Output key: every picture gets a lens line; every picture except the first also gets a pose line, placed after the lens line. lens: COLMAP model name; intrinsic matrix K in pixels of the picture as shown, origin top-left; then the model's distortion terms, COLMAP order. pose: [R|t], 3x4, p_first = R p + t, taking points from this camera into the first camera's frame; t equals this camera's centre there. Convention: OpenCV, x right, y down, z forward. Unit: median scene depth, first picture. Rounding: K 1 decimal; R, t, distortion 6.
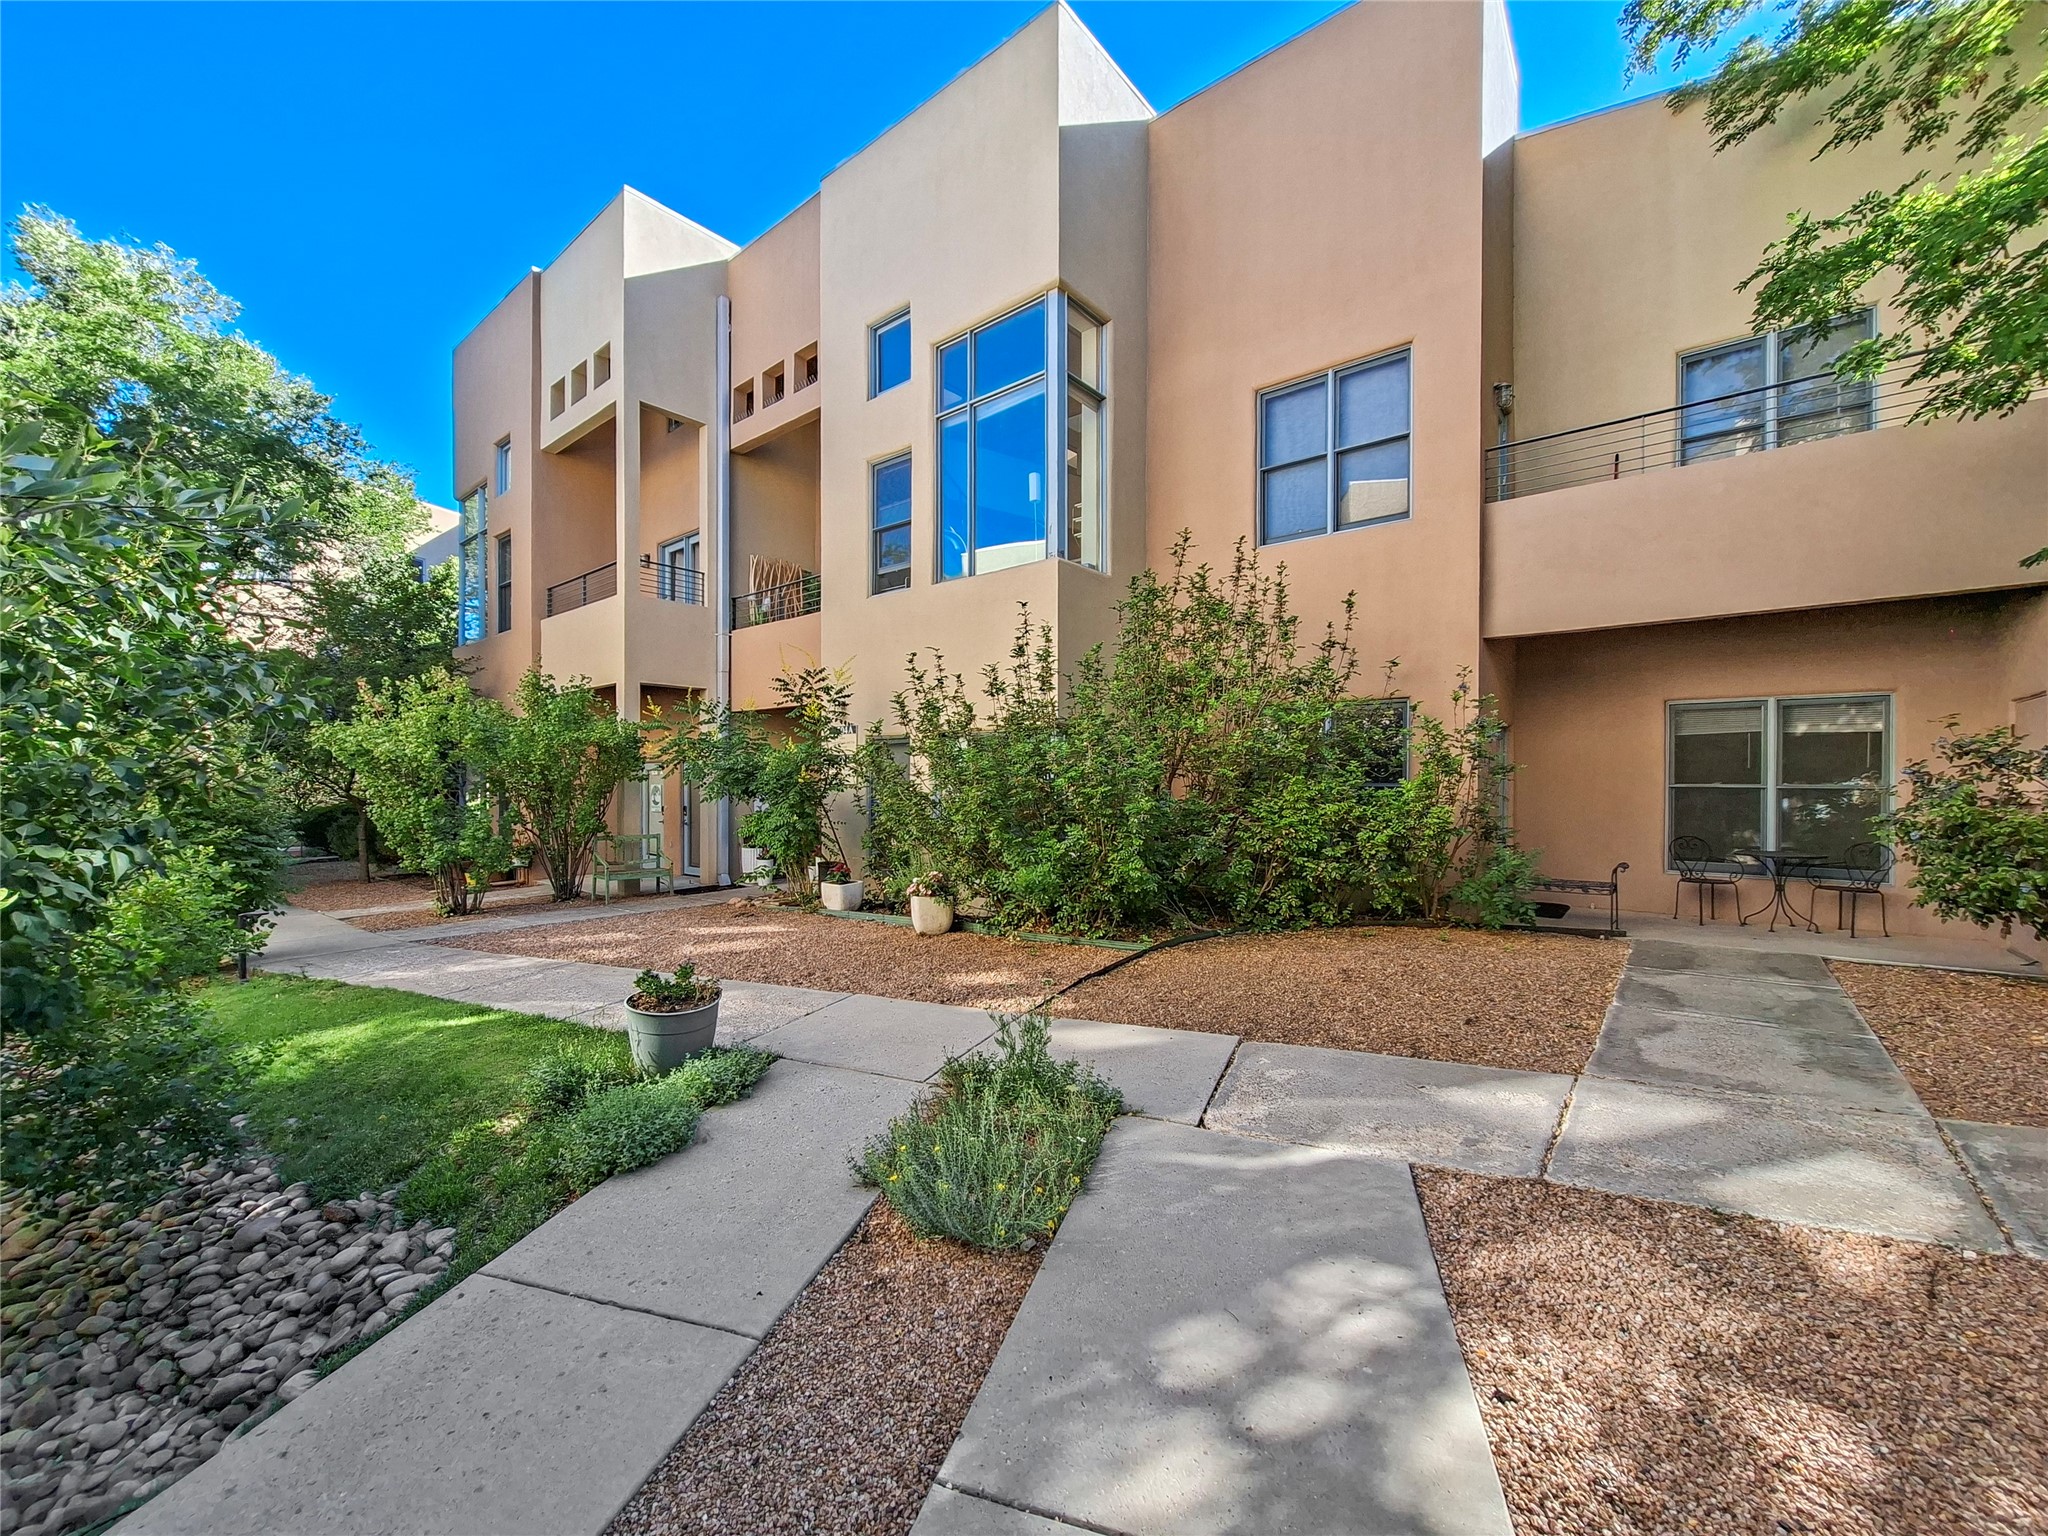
lens RADIAL K [[827.6, 0, 1024.0], [0, 827.6, 768.0], [0, 0, 1]] dist [-0.002367, -0.000304]
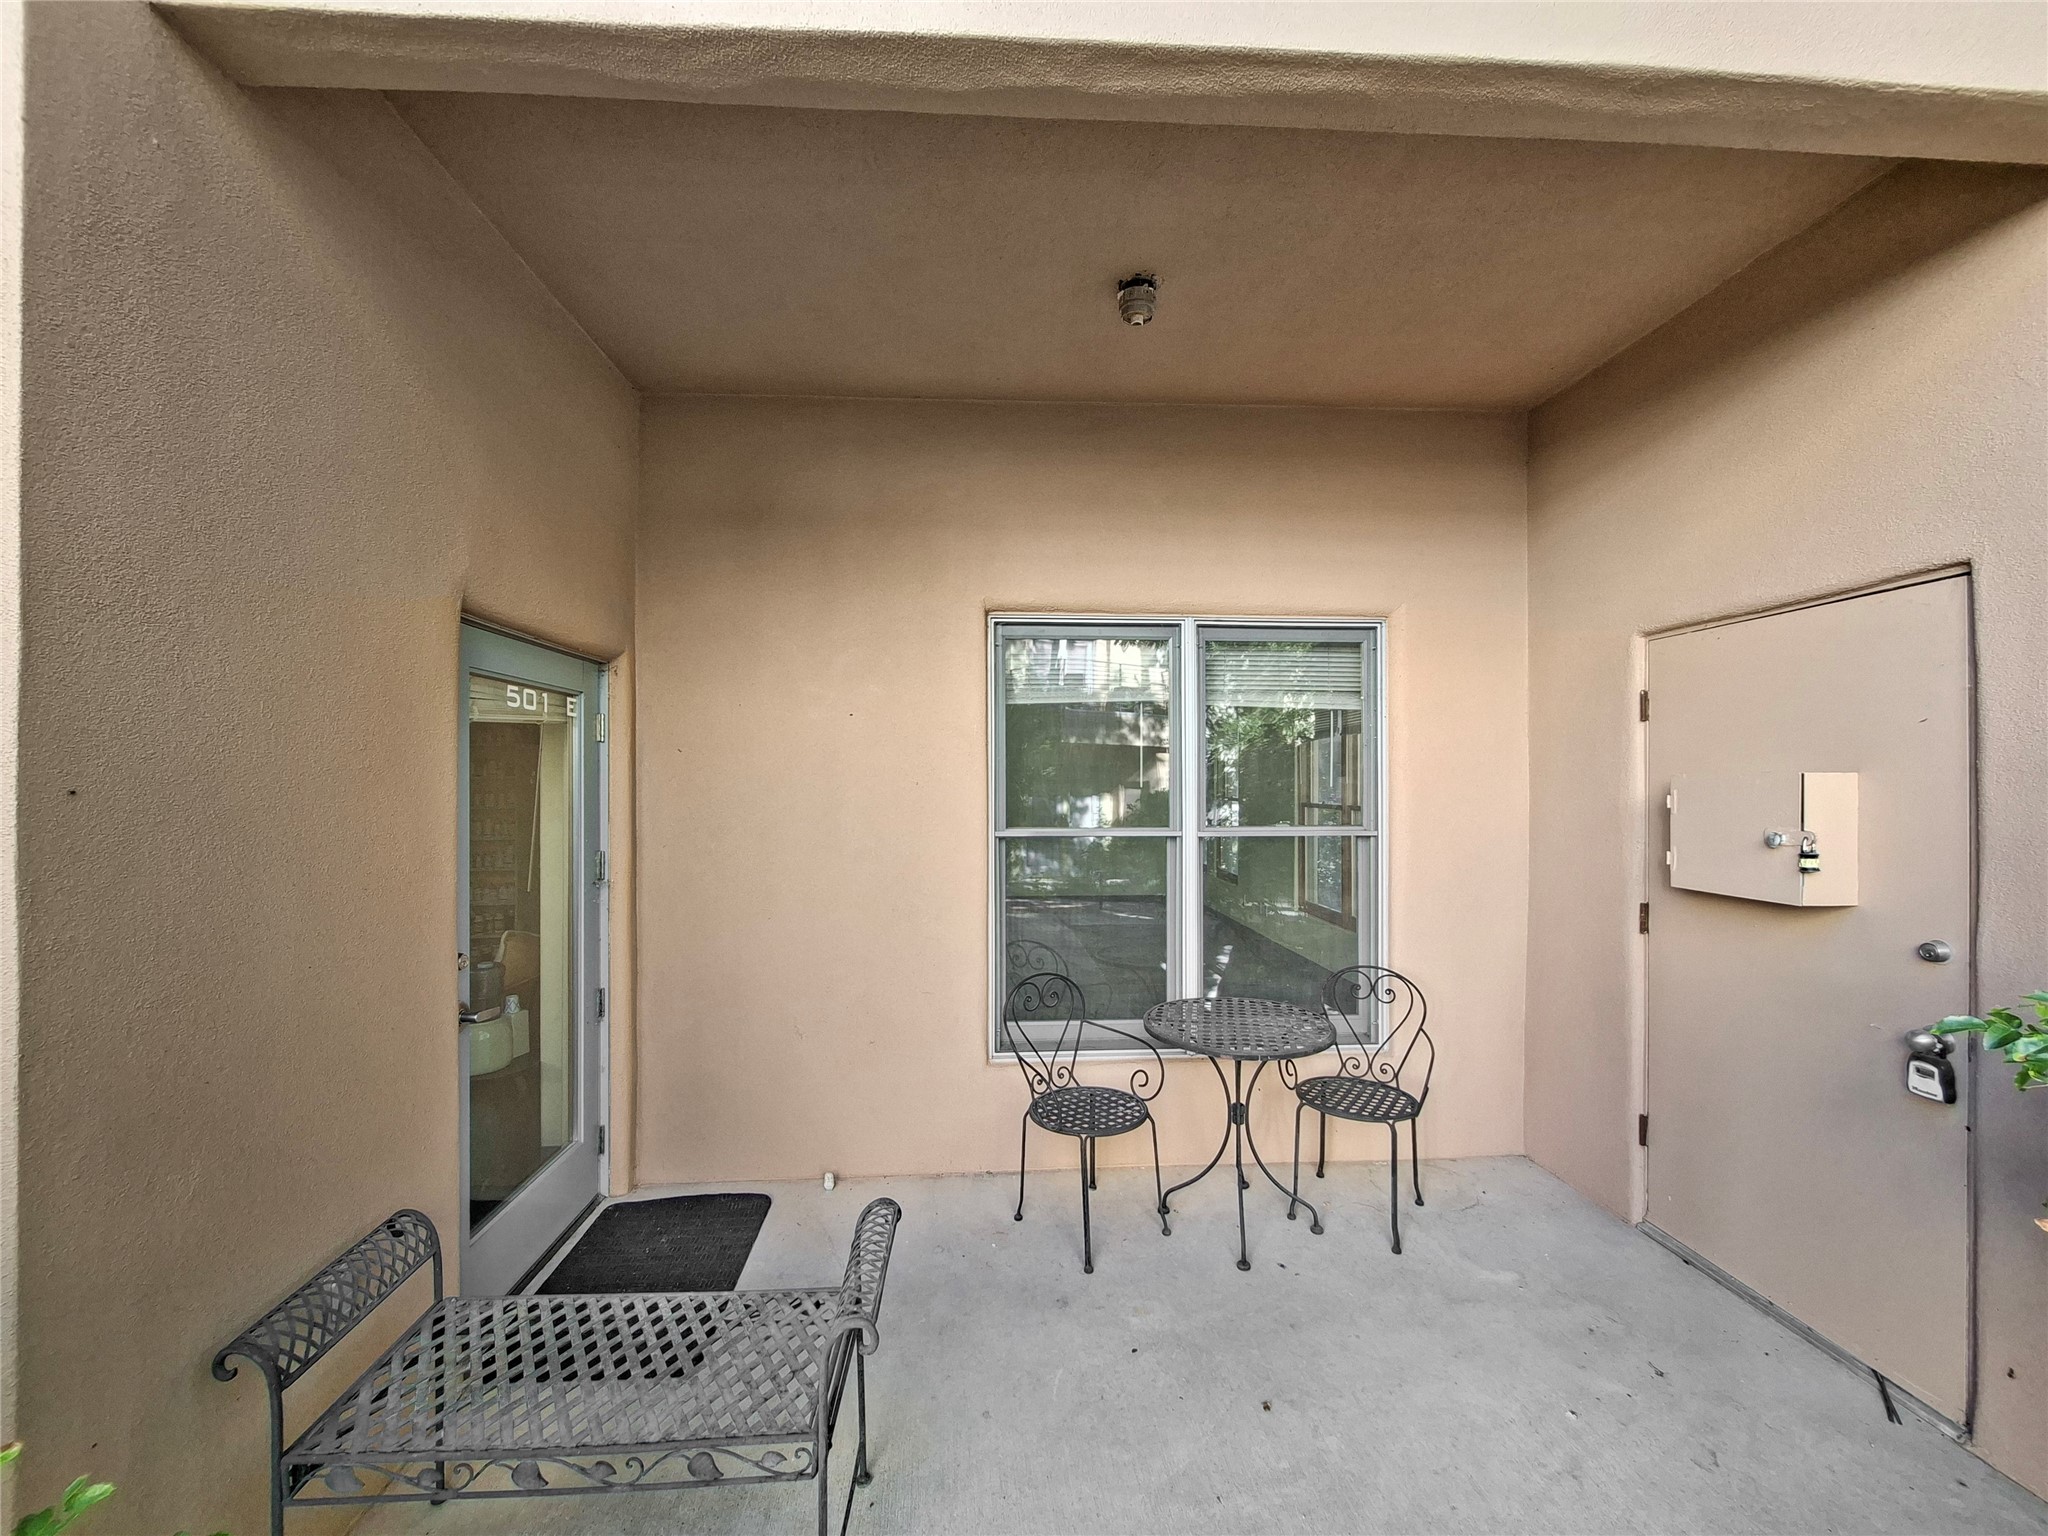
lens RADIAL K [[827.6, 0, 1024.0], [0, 827.6, 768.0], [0, 0, 1]] dist [-0.002367, -0.000304]
pose [[0.733124, 0.002525, 0.680090, 0.571636], [-0.008441, 0.999950, 0.005386, -0.011009], [-0.680042, -0.009689, 0.733109, 0.767957]]
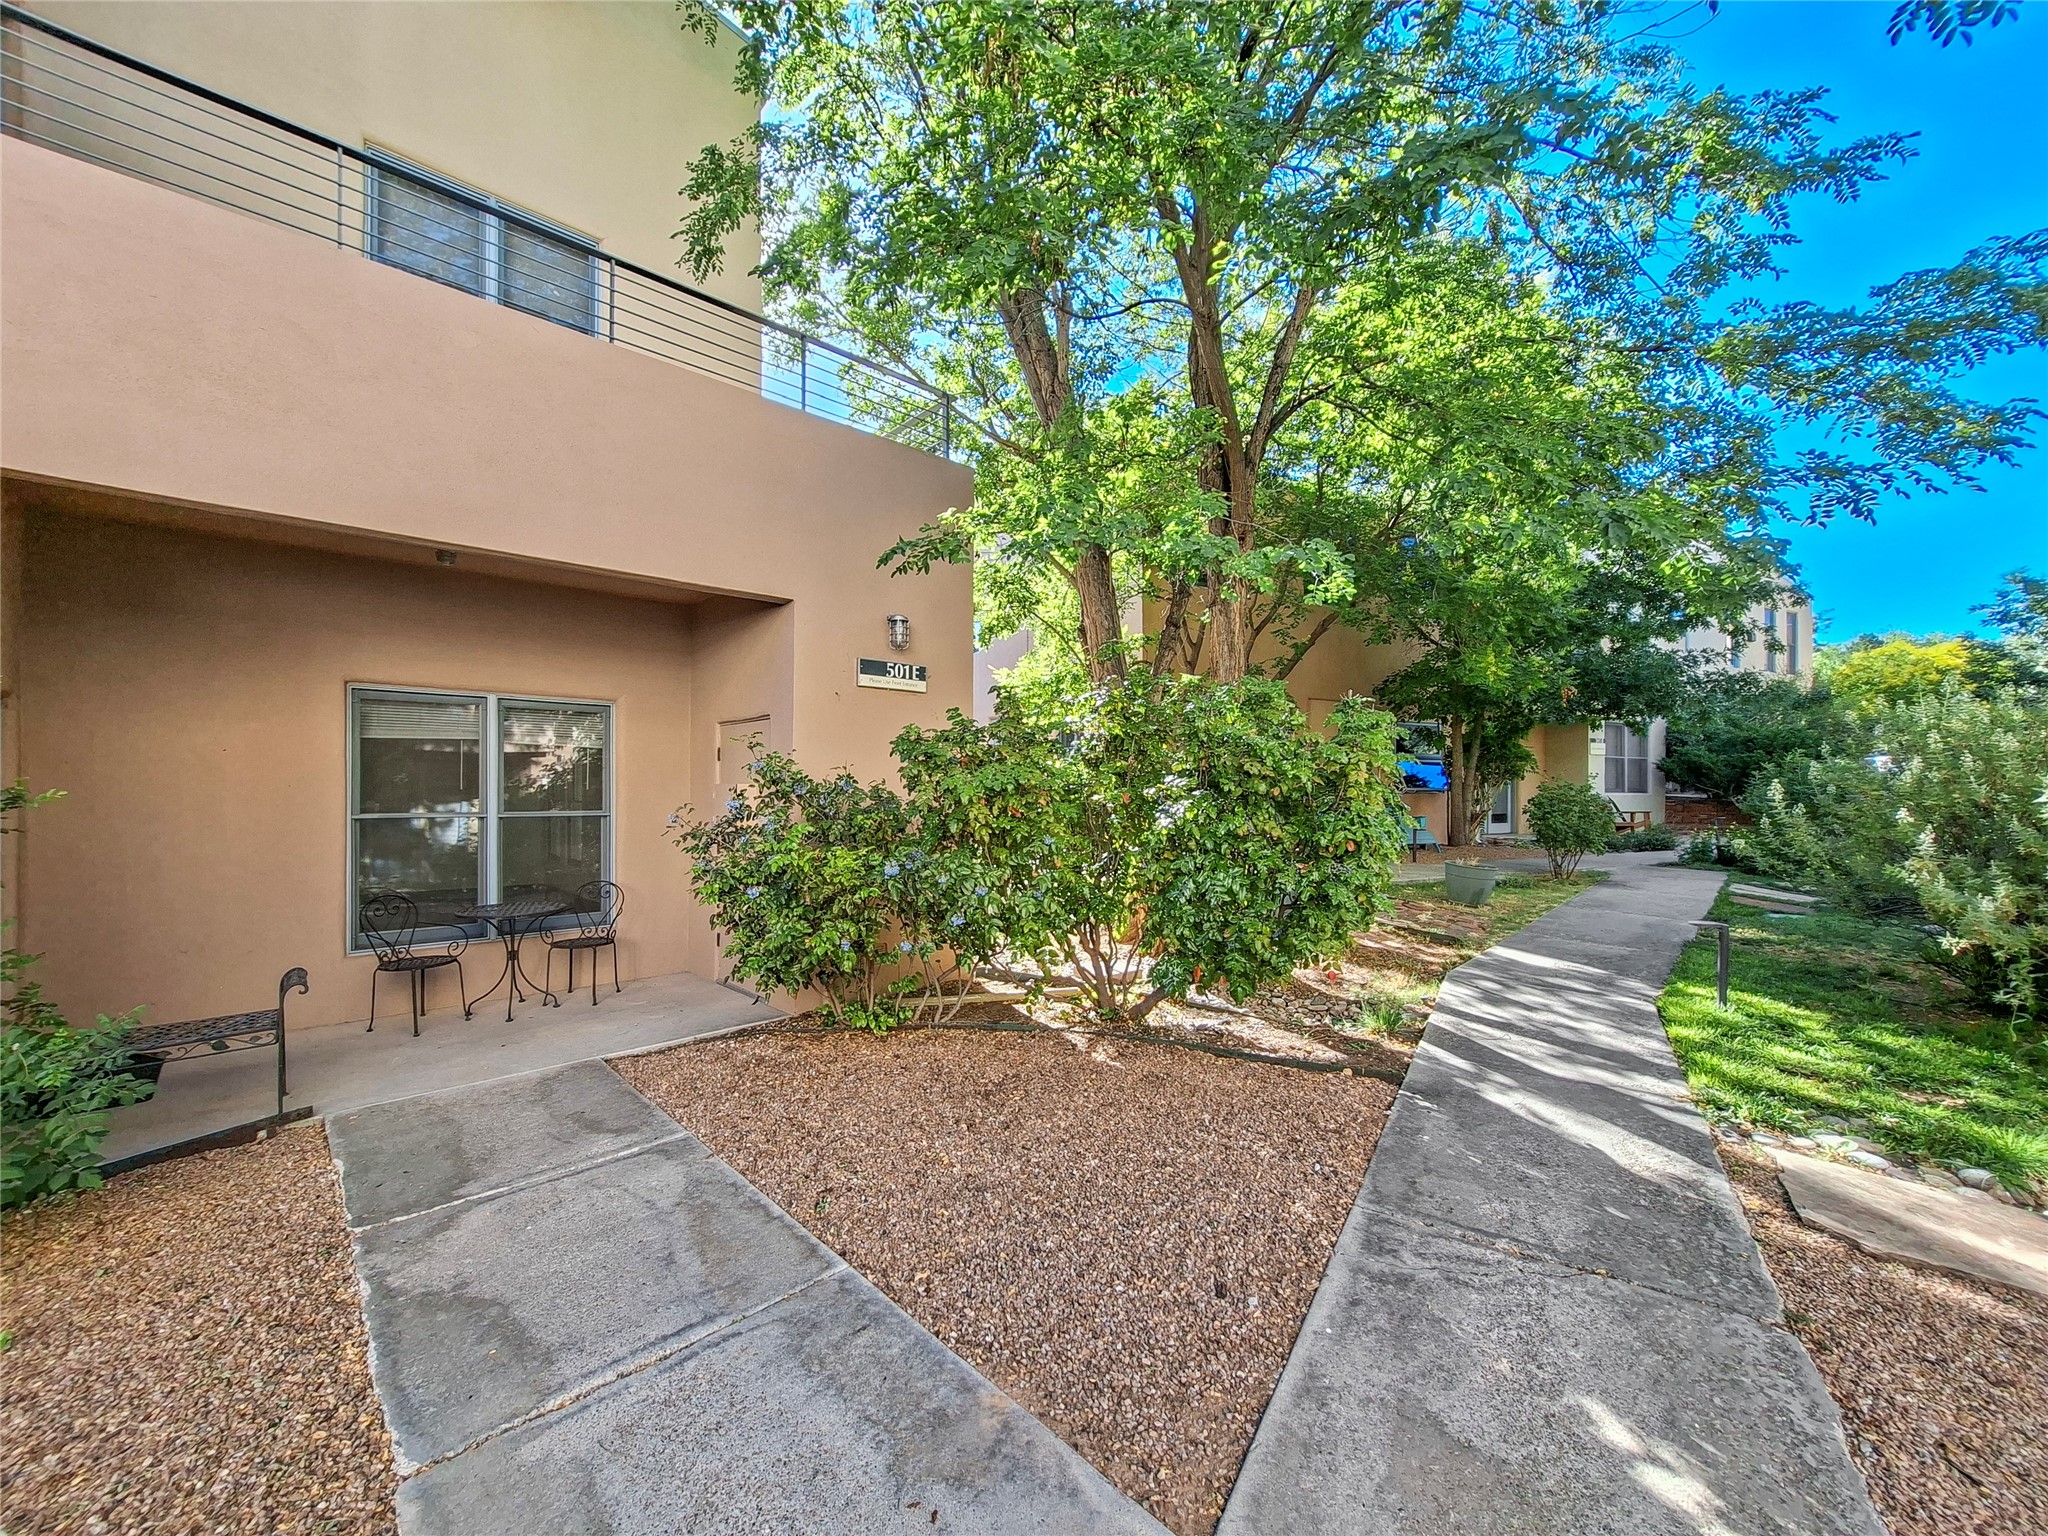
lens RADIAL K [[827.6, 0, 1024.0], [0, 827.6, 768.0], [0, 0, 1]] dist [-0.002367, -0.000304]
pose [[0.141828, 0.014930, 0.989779, 0.244583], [-0.018602, 0.999750, -0.012415, -0.018984], [-0.989716, -0.016652, 0.142071, 0.436271]]
